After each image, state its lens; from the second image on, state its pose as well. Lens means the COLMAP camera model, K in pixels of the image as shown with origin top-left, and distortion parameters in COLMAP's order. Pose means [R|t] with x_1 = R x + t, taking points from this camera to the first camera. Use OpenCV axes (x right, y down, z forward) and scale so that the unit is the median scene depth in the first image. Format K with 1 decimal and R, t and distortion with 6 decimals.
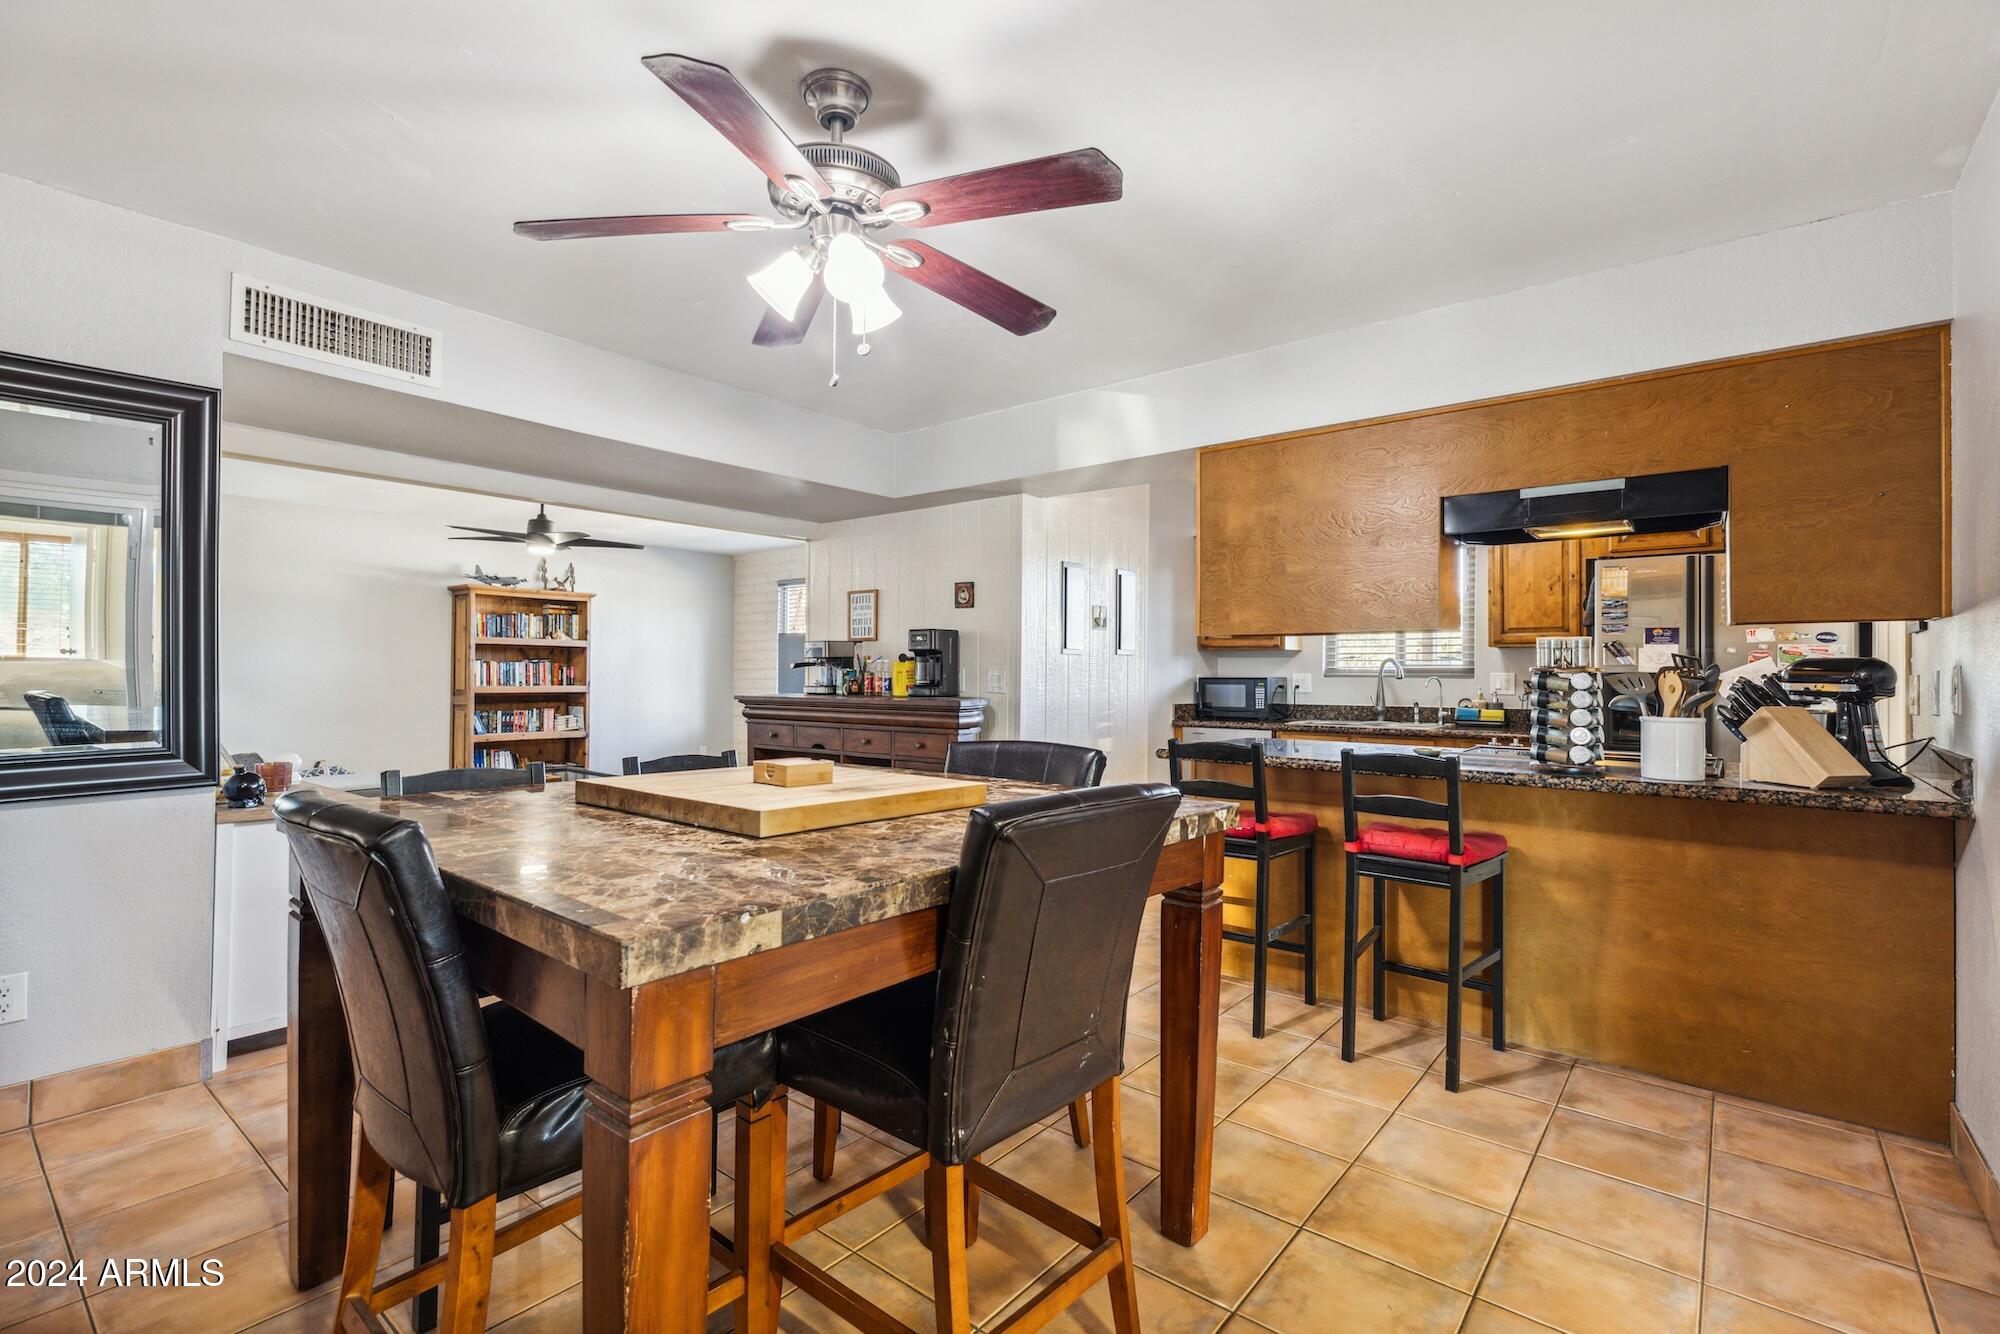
lens RADIAL K [[905.9, 0, 1002.6], [0, 905.9, 667.7], [0, 0, 1]] dist [0.004760, 0.000060]
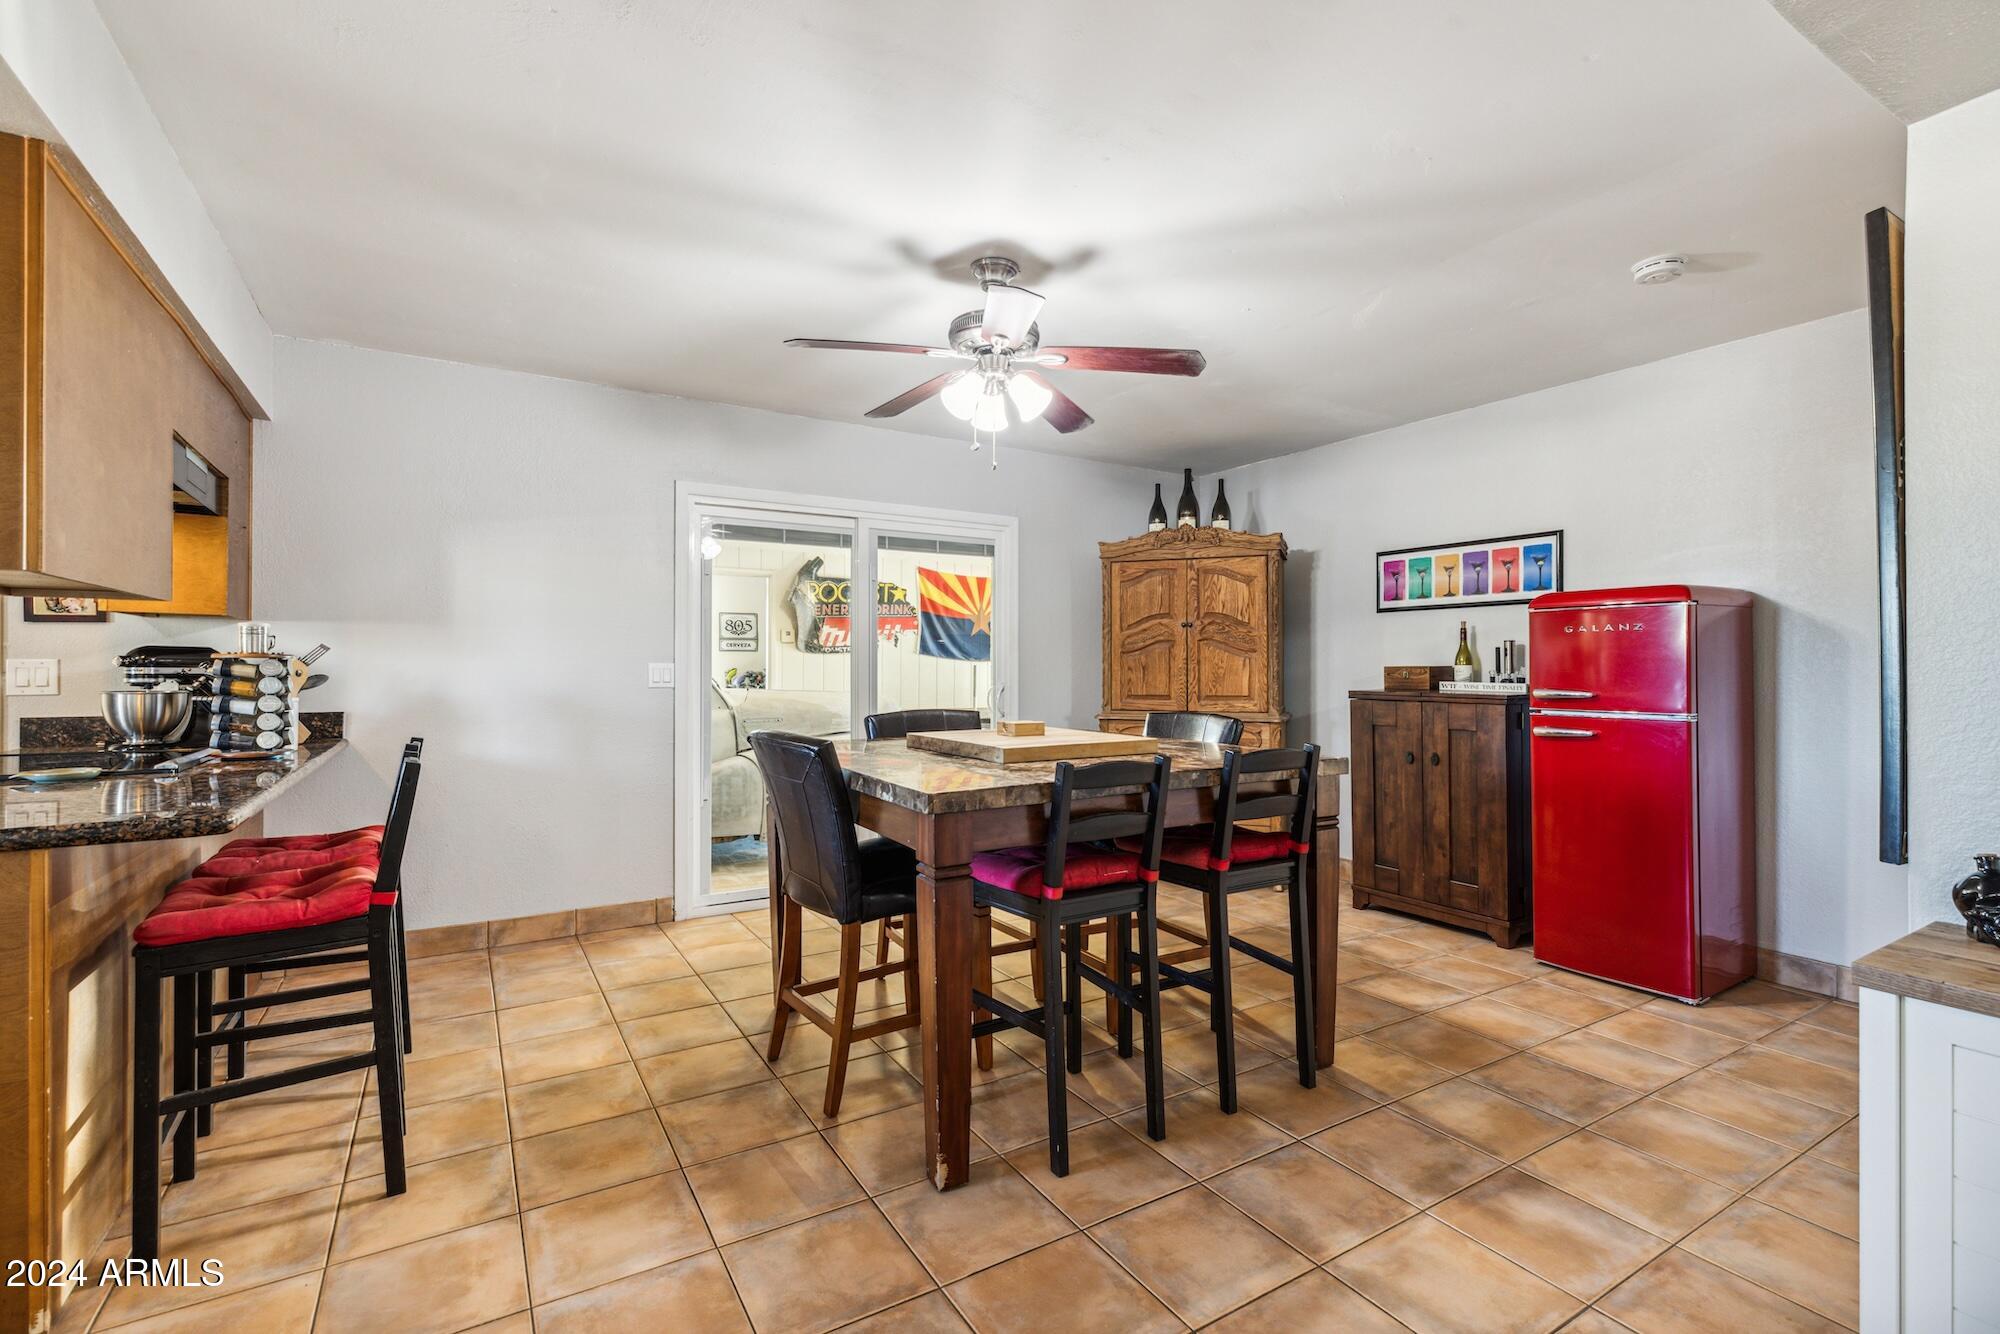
lens RADIAL K [[905.9, 0, 1000.5], [0, 905.9, 657.8], [0, 0, 1]] dist [0.004760, 0.000060]
pose [[-0.941863, -0.005303, 0.335956, -0.177304], [-0.010575, 0.999848, -0.013864, 0.003246], [-0.335832, -0.016610, -0.941776, 0.608717]]
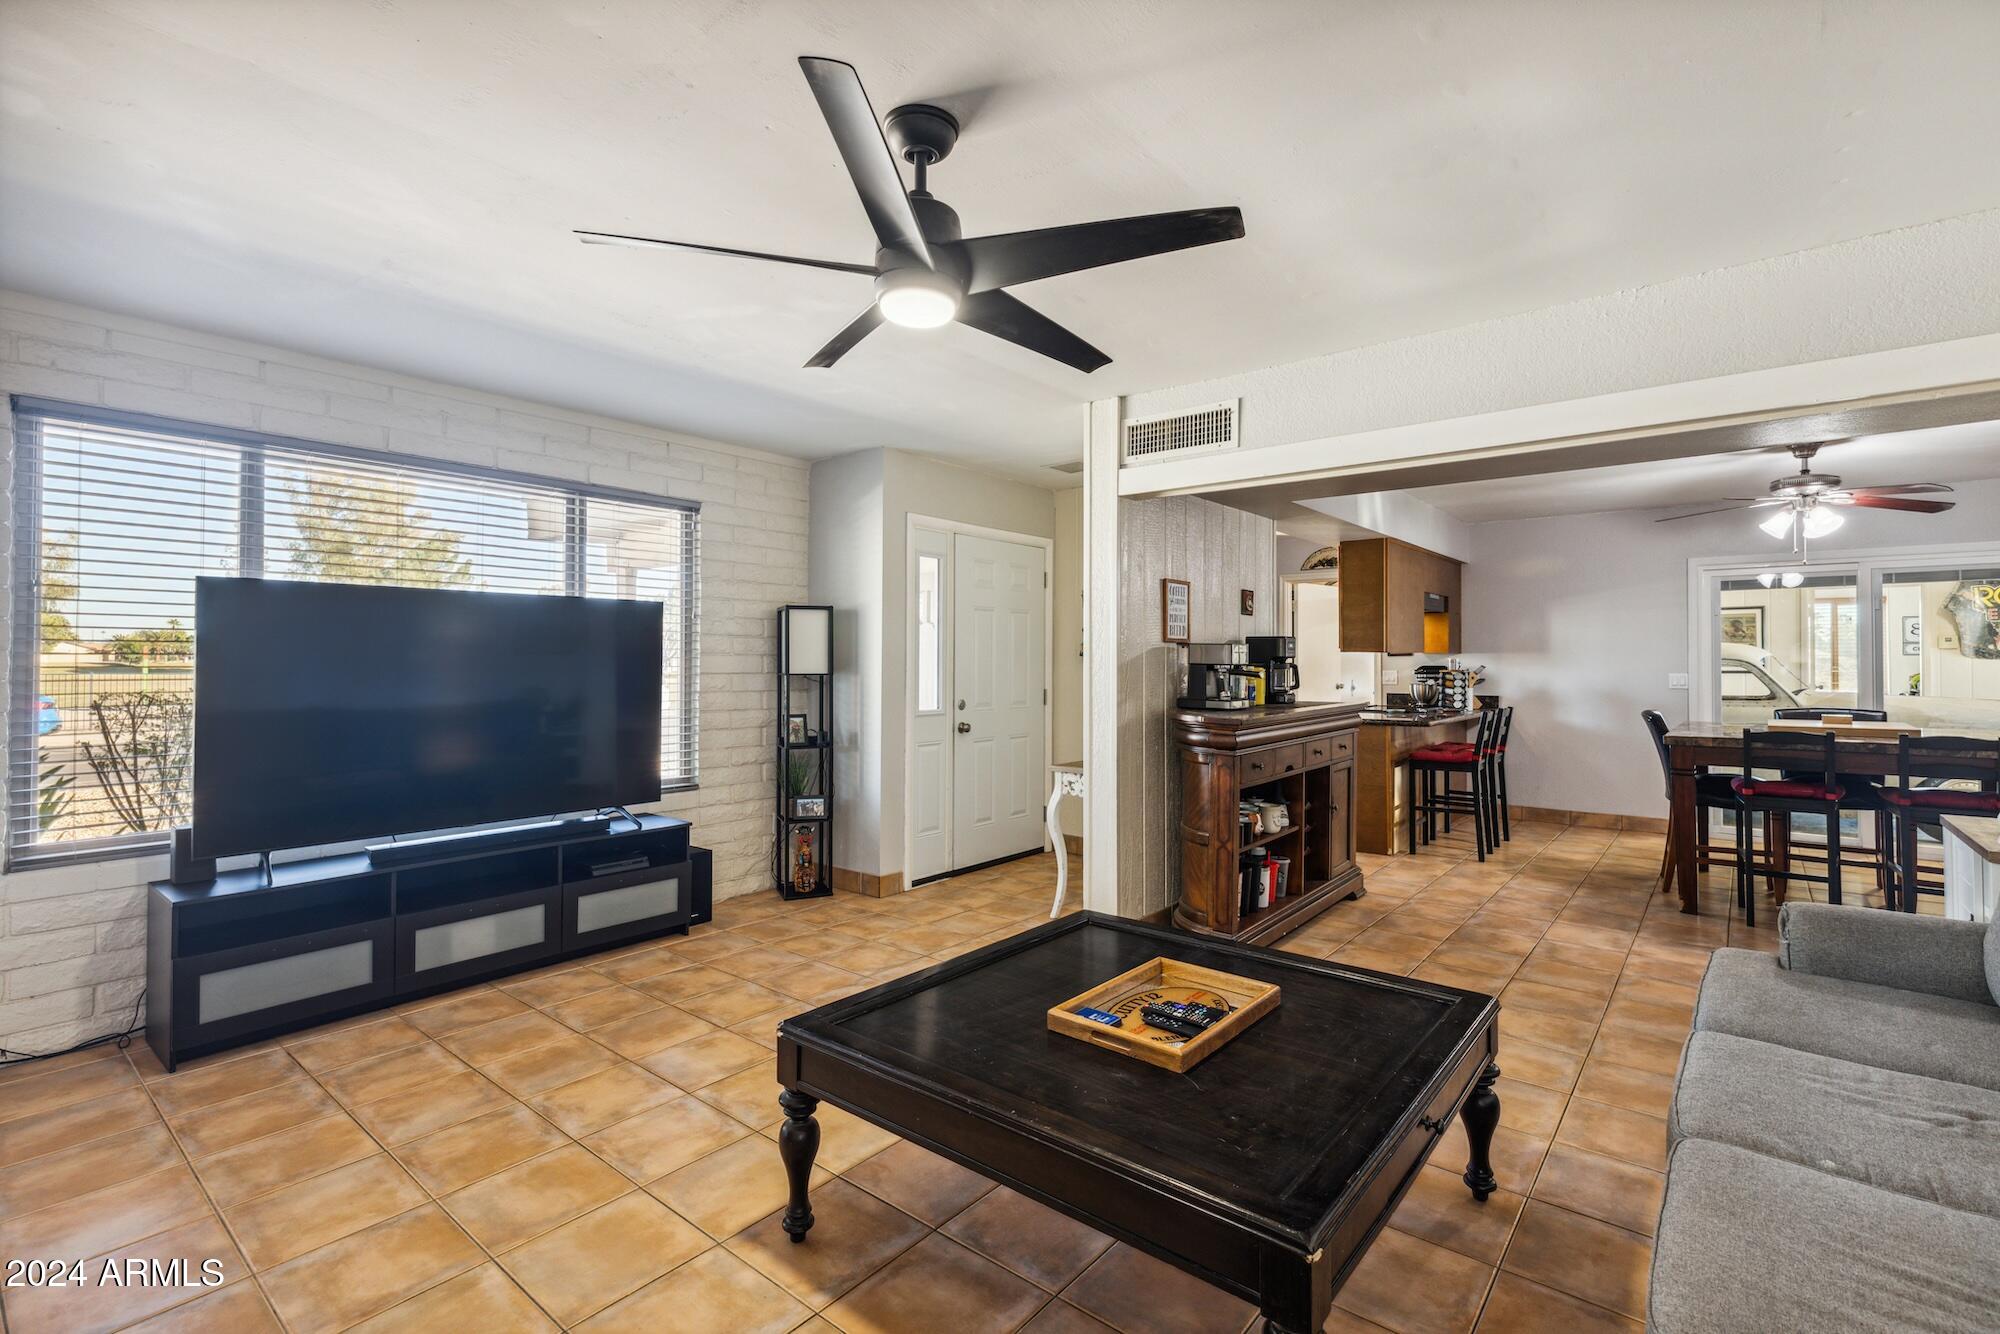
lens RADIAL K [[905.9, 0, 1013.0], [0, 905.9, 660.2], [0, 0, 1]] dist [0.004760, 0.000060]
pose [[-0.004478, -0.006962, 0.999966, -0.681319], [-0.007838, 0.999945, 0.006927, -0.012851], [-0.999959, -0.007806, -0.004532, 0.813148]]
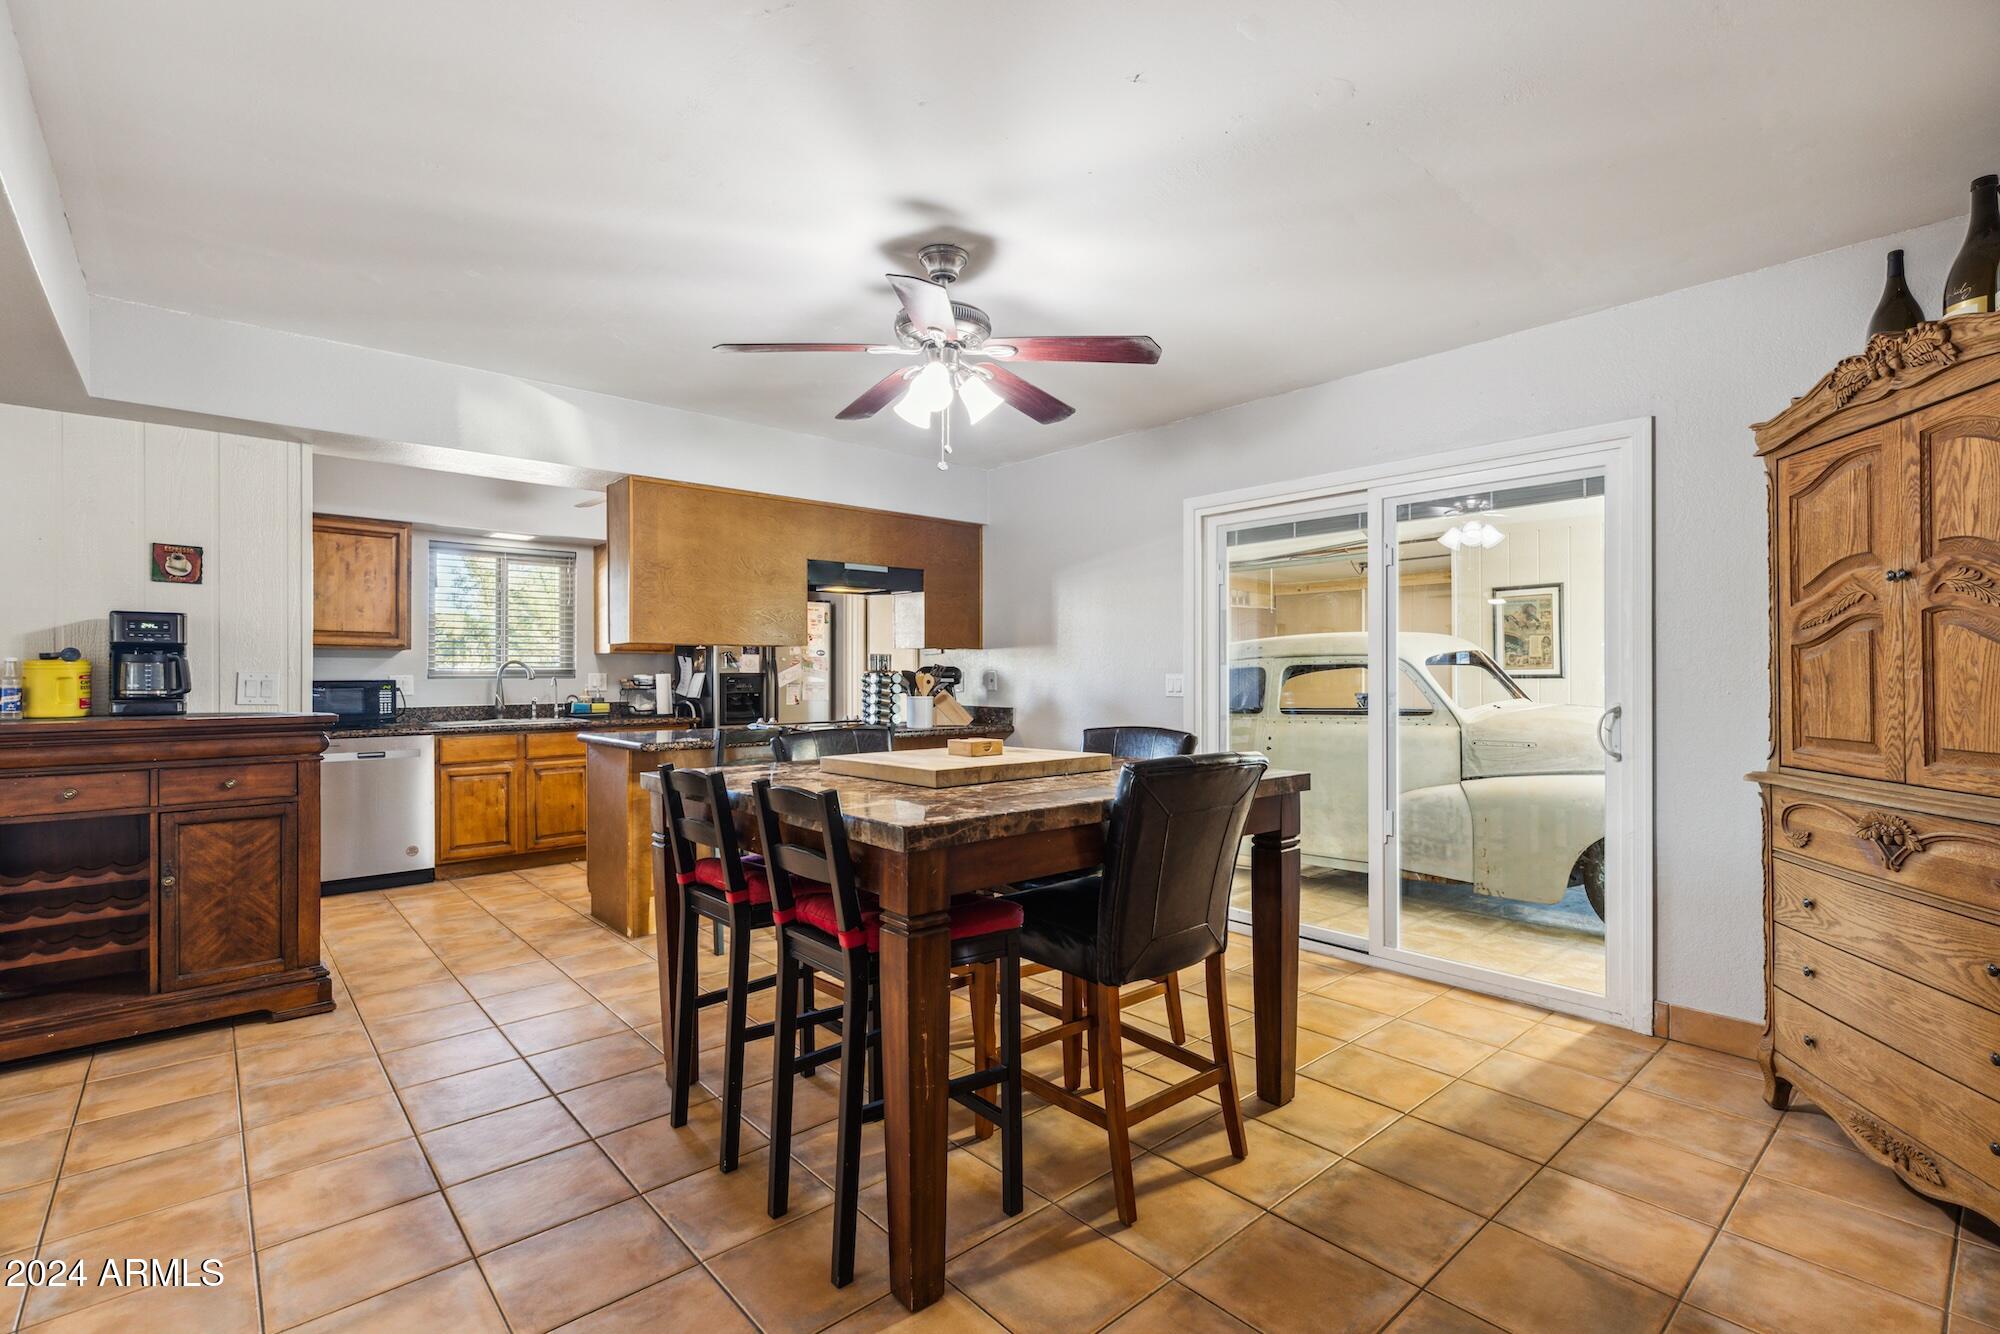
lens RADIAL K [[905.9, 0, 995.5], [0, 905.9, 669.3], [0, 0, 1]] dist [0.004760, 0.000060]
pose [[0.167997, -0.000149, 0.985788, -0.394449], [-0.003449, 0.999994, 0.000739, -0.001975], [-0.985781, -0.003524, 0.167995, 0.177172]]
